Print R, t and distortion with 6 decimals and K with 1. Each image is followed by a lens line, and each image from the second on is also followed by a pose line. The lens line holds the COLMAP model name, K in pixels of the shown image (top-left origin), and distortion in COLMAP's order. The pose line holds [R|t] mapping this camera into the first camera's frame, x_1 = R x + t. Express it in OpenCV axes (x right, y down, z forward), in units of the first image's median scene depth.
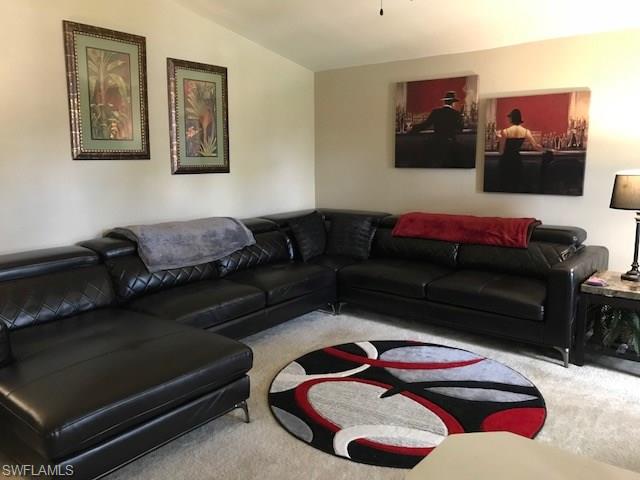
lens RADIAL K [[516.2, 0, 316.6], [0, 516.2, 239.1], [0, 0, 1]] dist [0.007443, -0.013295]
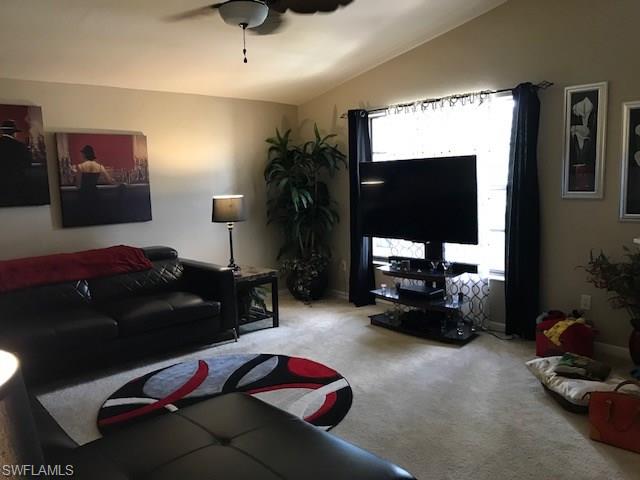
lens RADIAL K [[516.2, 0, 316.6], [0, 516.2, 241.4], [0, 0, 1]] dist [0.007443, -0.013295]
pose [[0.152345, -0.116676, 0.981416, -0.593310], [0.191390, 0.977693, 0.086524, -0.063529], [-0.969619, 0.174651, 0.171277, 0.405893]]
